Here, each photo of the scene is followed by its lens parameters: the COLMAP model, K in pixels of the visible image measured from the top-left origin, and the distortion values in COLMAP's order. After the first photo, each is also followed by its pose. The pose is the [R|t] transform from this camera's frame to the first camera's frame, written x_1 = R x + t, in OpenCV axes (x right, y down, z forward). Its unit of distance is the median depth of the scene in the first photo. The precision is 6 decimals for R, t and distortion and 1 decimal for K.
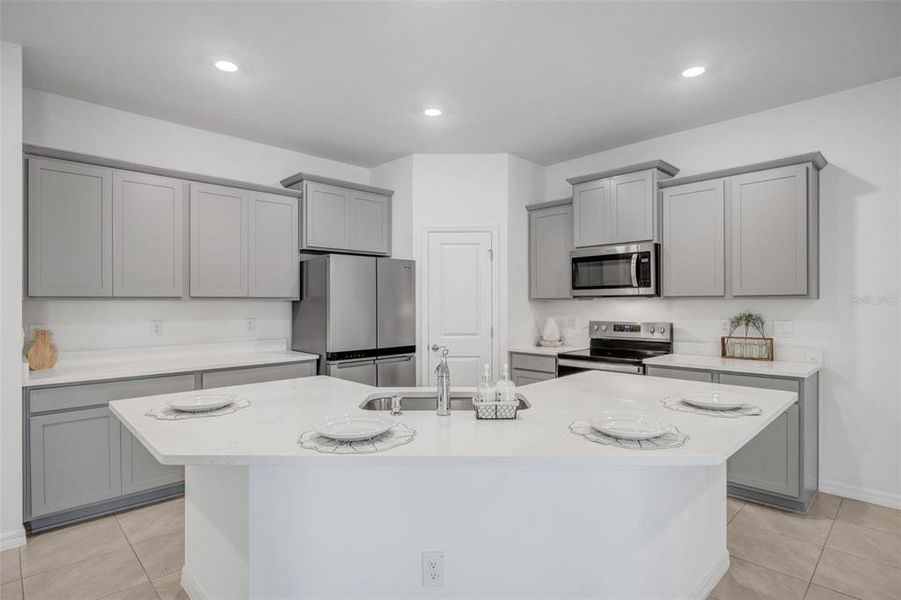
lens RADIAL K [[465.1, 0, 450.5], [0, 465.1, 300.0], [0, 0, 1]] dist [-0.001238, -0.000482]
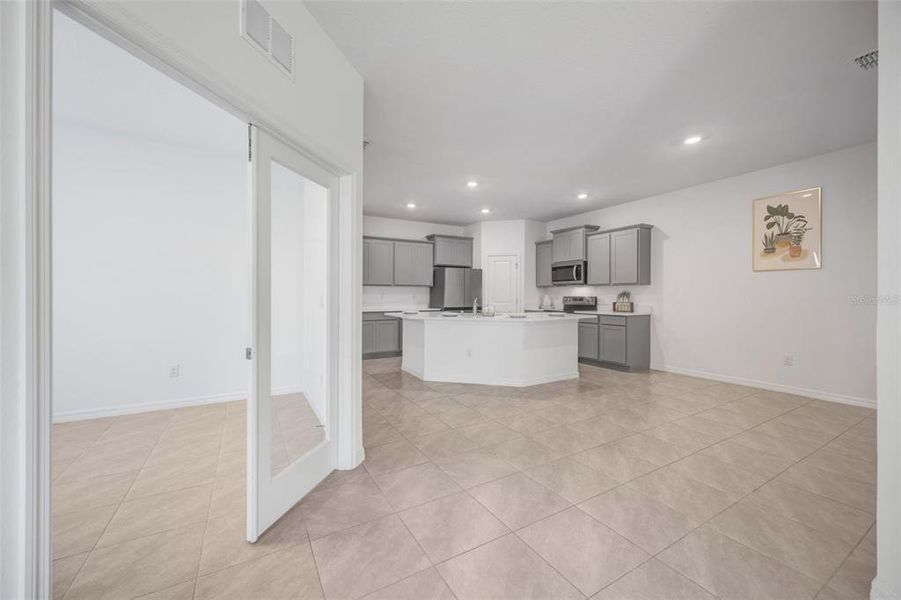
lens RADIAL K [[353.0, 0, 448.1], [0, 353.0, 294.8], [0, 0, 1]] dist [-0.001398, -0.000387]
pose [[0.969874, 0.005078, -0.243554, 0.196617], [-0.003689, 0.999974, 0.006156, 0.032319], [0.243579, -0.005072, 0.969868, -0.759538]]
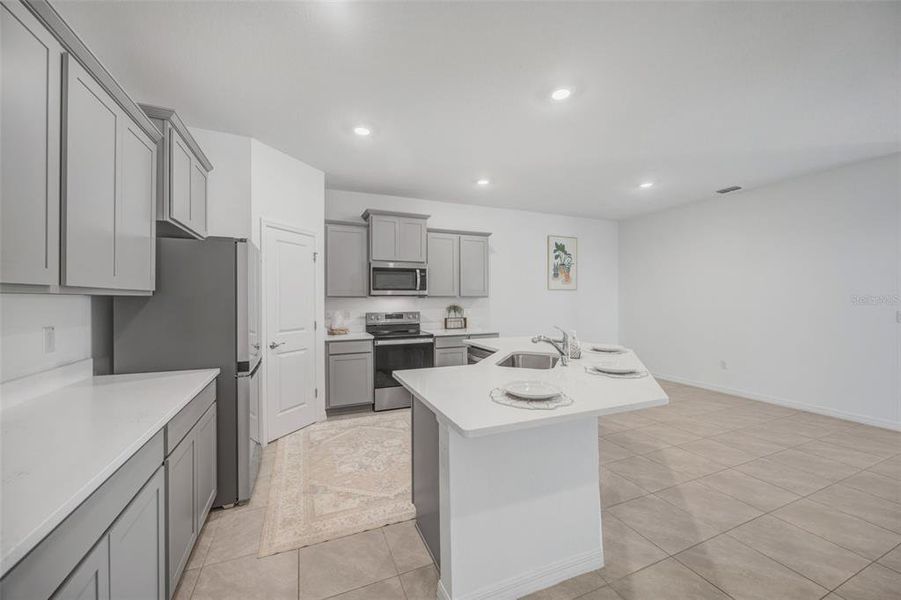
lens RADIAL K [[354.2, 0, 453.4], [0, 354.2, 301.0], [0, 0, 1]] dist [-0.000957, -0.000120]
pose [[0.345873, -0.001511, 0.938280, -0.663852], [-0.005356, 0.999979, 0.003585, 0.004654], [-0.938266, -0.006265, 0.345858, 0.424682]]
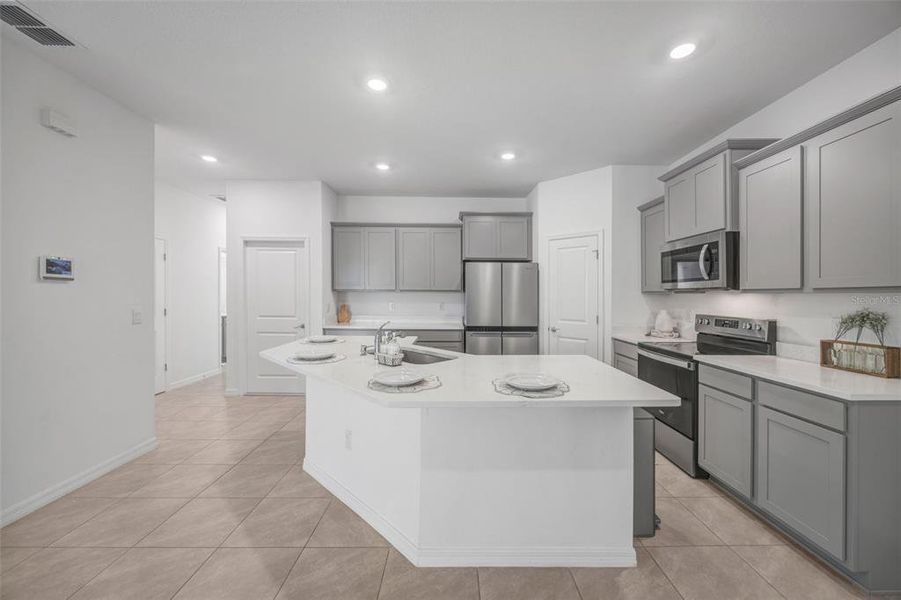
lens RADIAL K [[347.1, 0, 451.5], [0, 347.1, 292.9], [0, 0, 1]] dist [-0.009978, -0.000142]
pose [[0.725078, 0.006583, -0.688636, 0.466374], [-0.007878, 0.999968, 0.001264, 0.002678], [0.688622, 0.004508, 0.725106, 0.119577]]
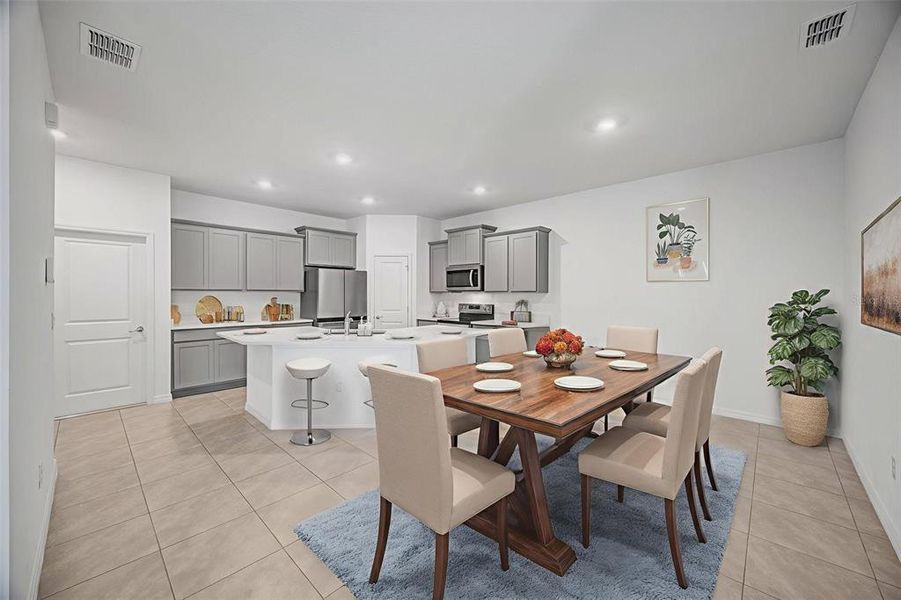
lens RADIAL K [[347.1, 0, 451.5], [0, 347.1, 292.9], [0, 0, 1]] dist [-0.009978, -0.000142]
pose [[0.998646, 0.007737, 0.051438, 0.212560], [-0.007838, 0.999968, 0.001754, -0.001383], [-0.051423, -0.002155, 0.998675, -0.461833]]
